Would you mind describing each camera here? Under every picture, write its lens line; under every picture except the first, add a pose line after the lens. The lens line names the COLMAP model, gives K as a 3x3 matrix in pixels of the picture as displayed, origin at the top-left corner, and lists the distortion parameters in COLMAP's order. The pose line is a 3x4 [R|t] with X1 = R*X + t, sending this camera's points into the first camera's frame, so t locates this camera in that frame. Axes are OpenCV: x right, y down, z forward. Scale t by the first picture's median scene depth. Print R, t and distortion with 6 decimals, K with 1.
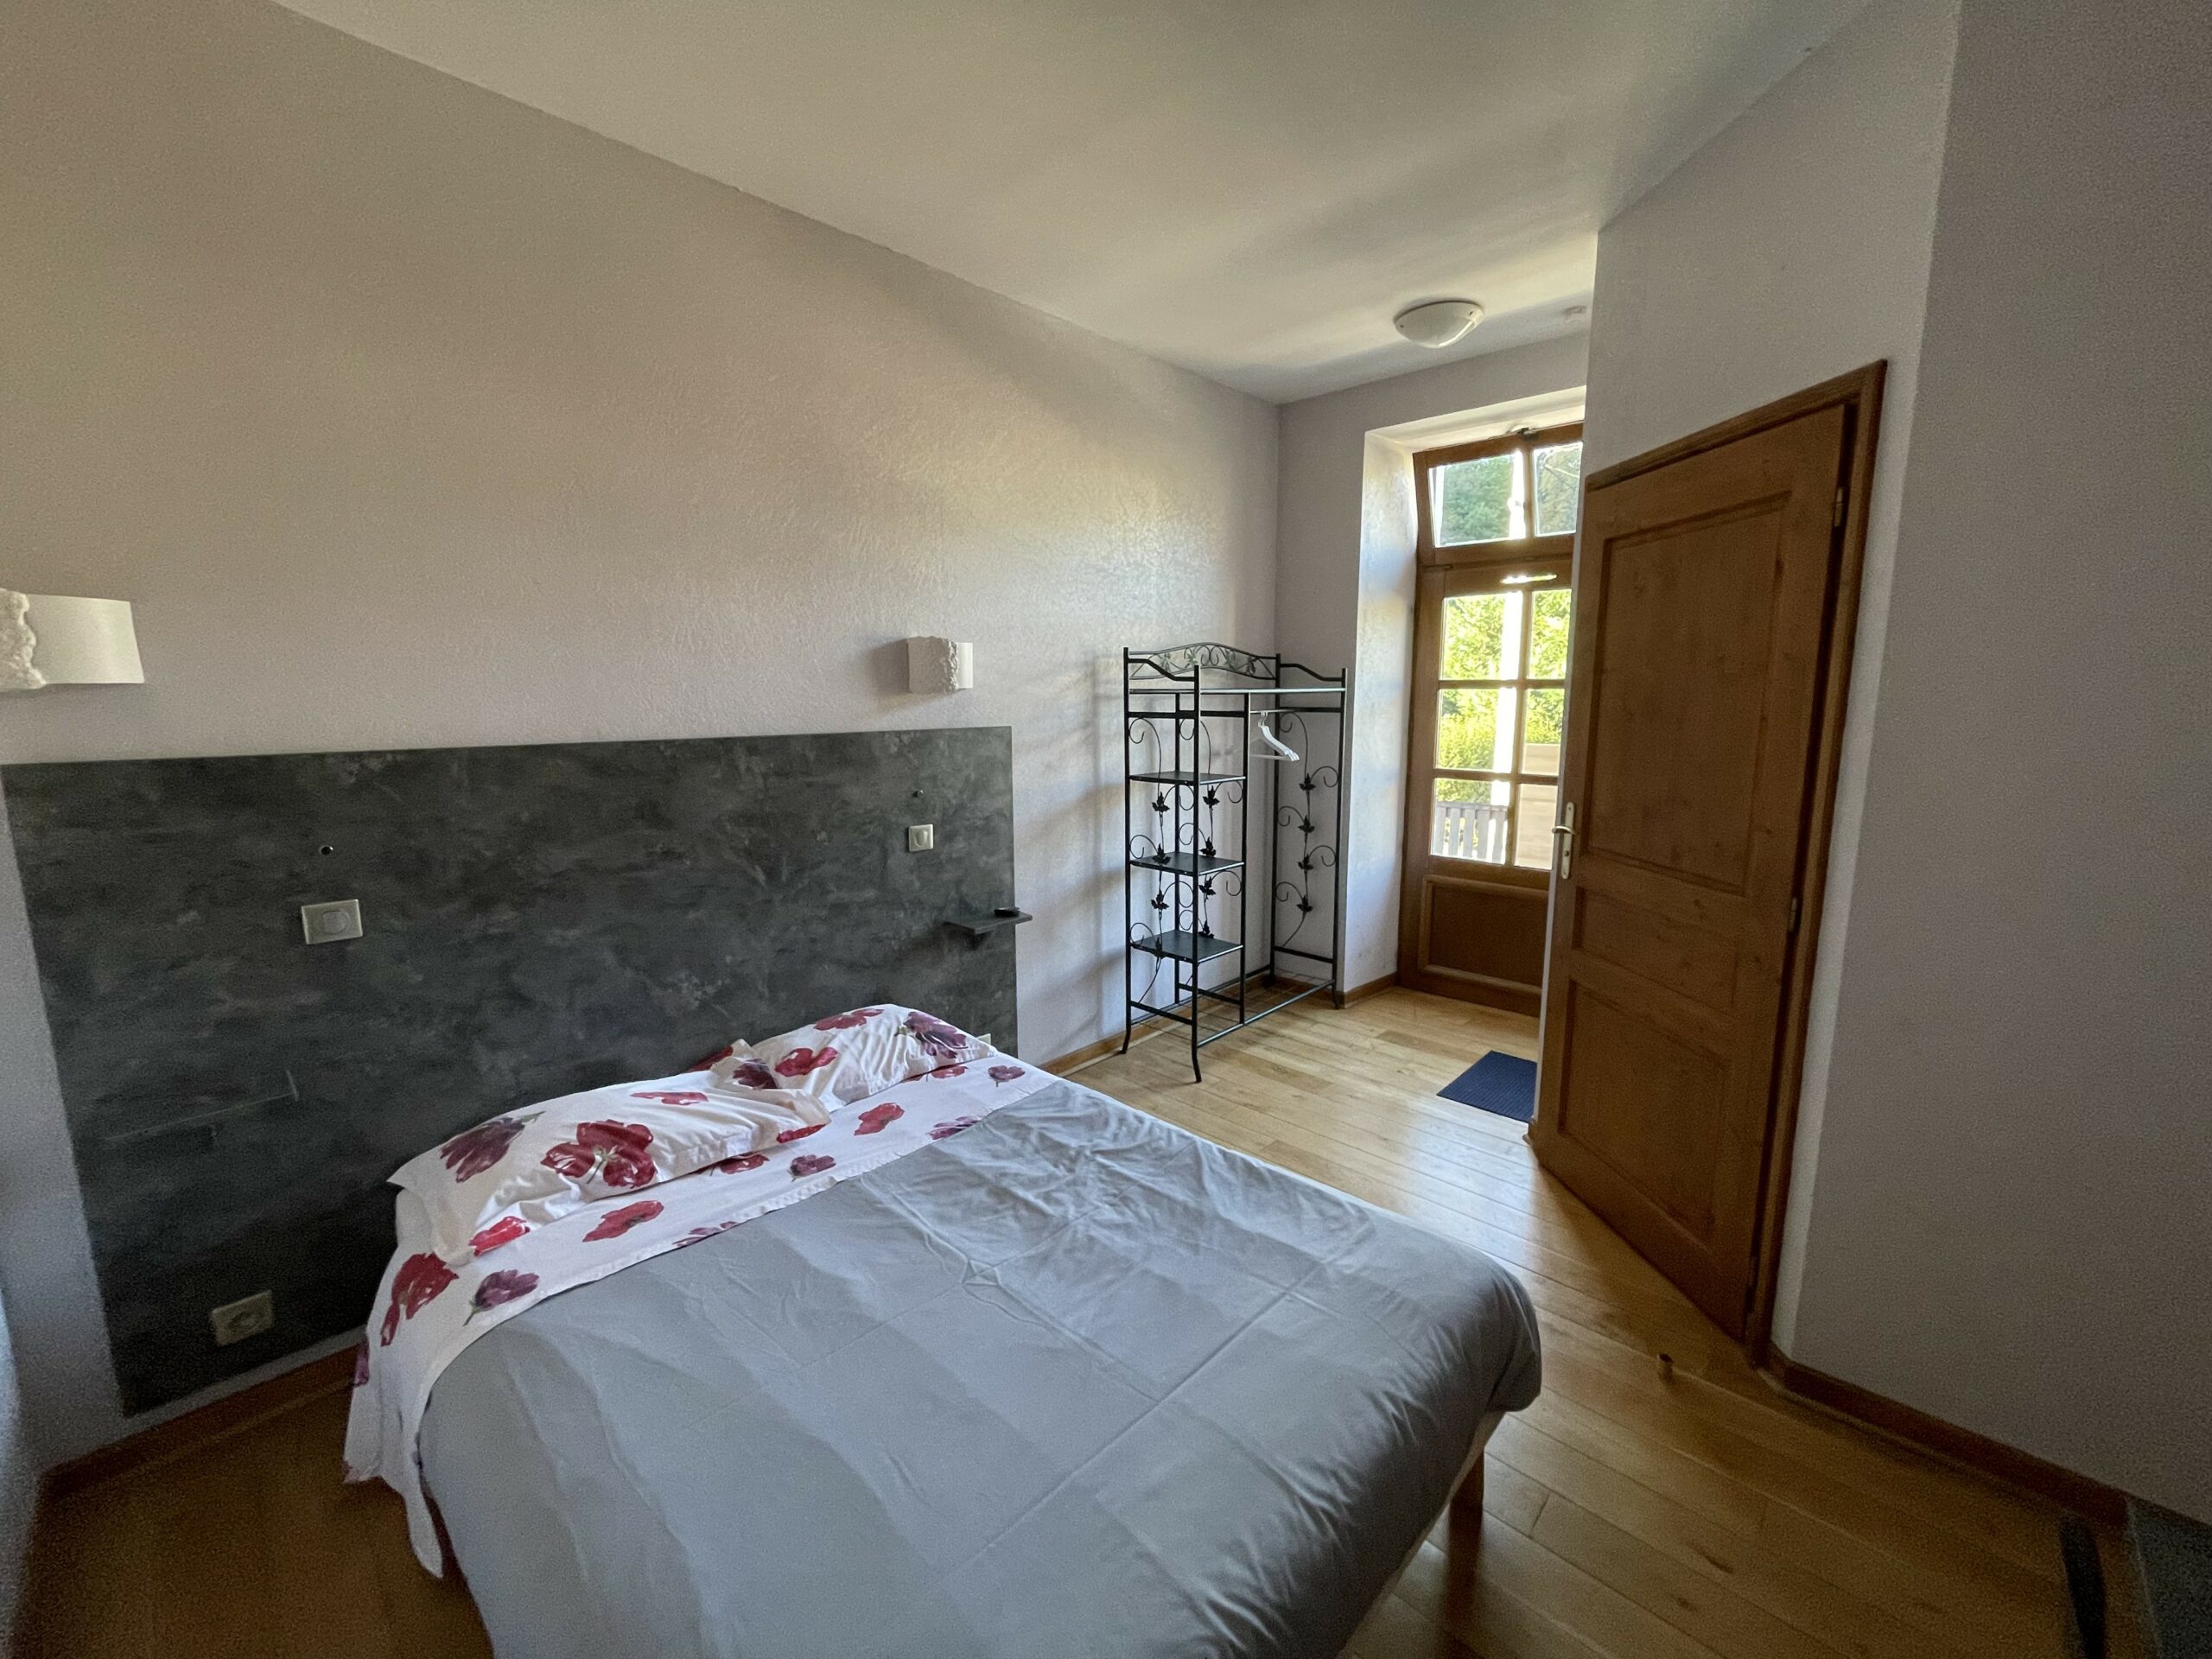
lens RADIAL K [[922.1, 0, 1110.1], [0, 922.1, 833.7], [0, 0, 1]] dist [0.048889, 0.000059]
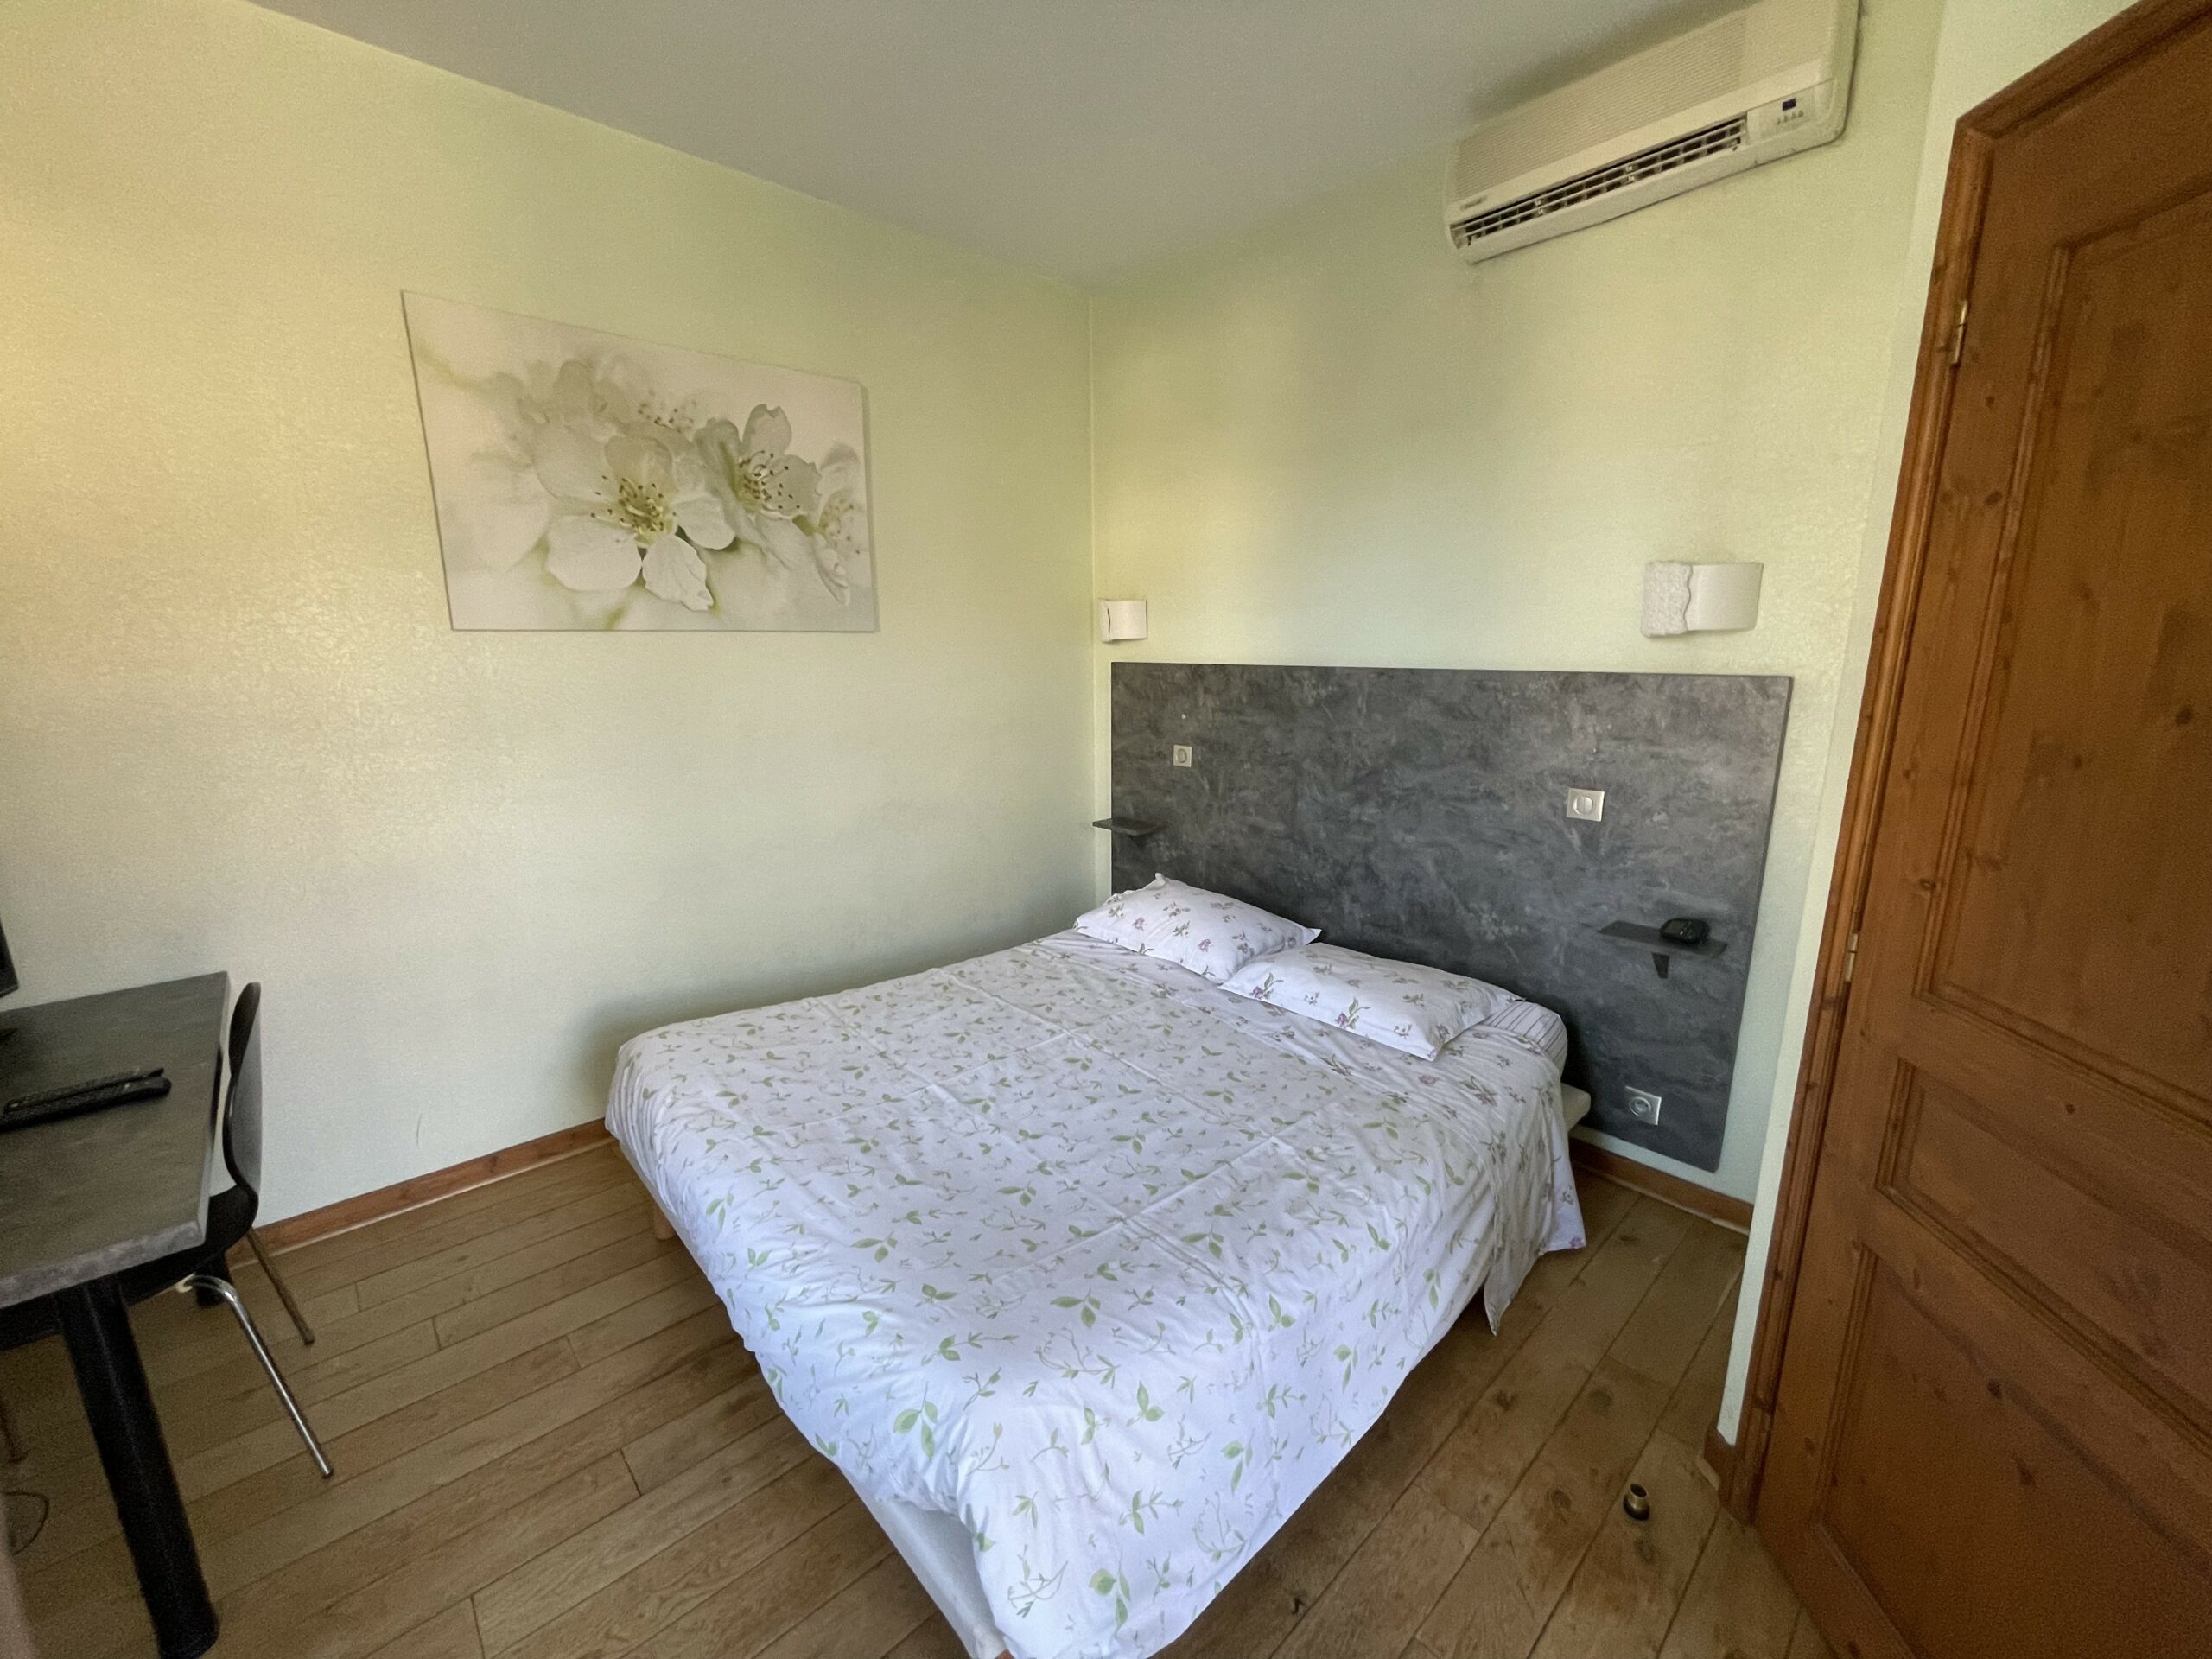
lens RADIAL K [[879.8, 0, 1106.0], [0, 879.8, 829.5], [0, 0, 1]] dist [-0.001136, -0.000014]
pose [[-0.081094, 0.210636, -0.974195, 0.797261], [-0.151211, 0.963501, 0.220911, -0.136270], [0.985169, 0.165224, -0.046284, 0.833672]]
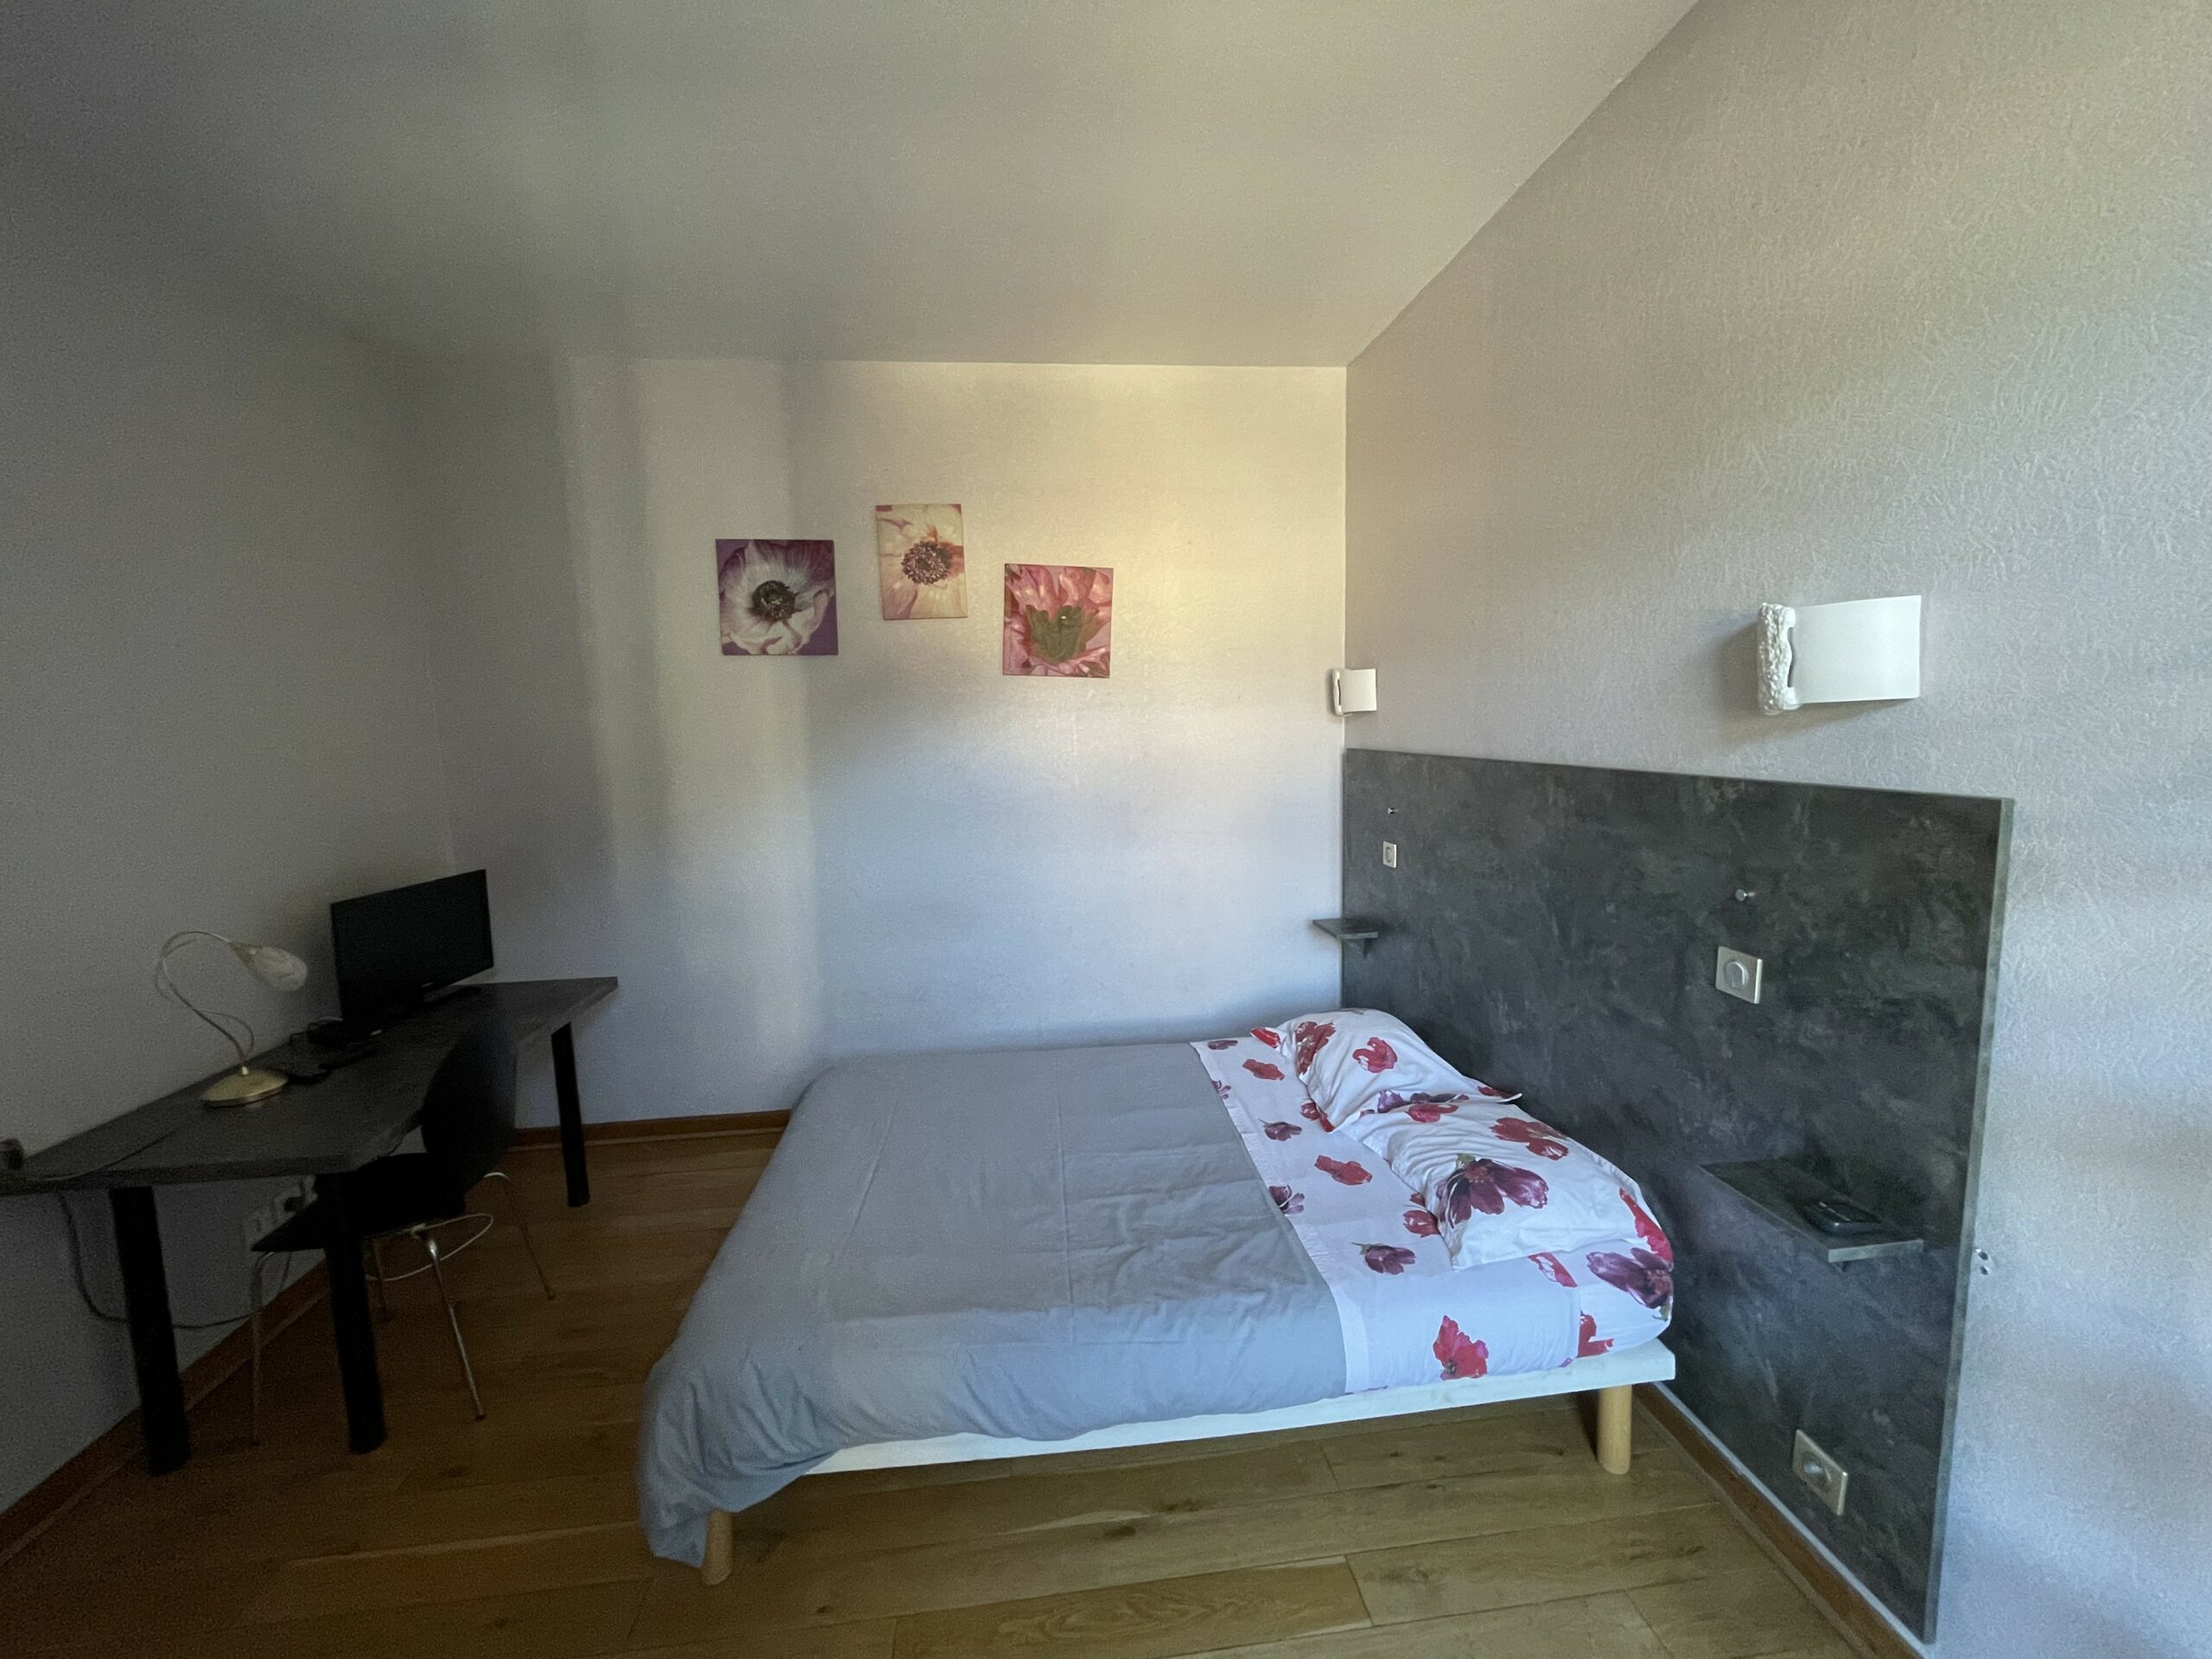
lens RADIAL K [[922.1, 0, 1110.1], [0, 922.1, 833.7], [0, 0, 1]] dist [0.048889, 0.000059]
pose [[-0.641786, 0.112974, -0.758517, 0.467777], [-0.099681, 0.968409, 0.228576, -0.173412], [0.760378, 0.222307, -0.610250, 1.071879]]
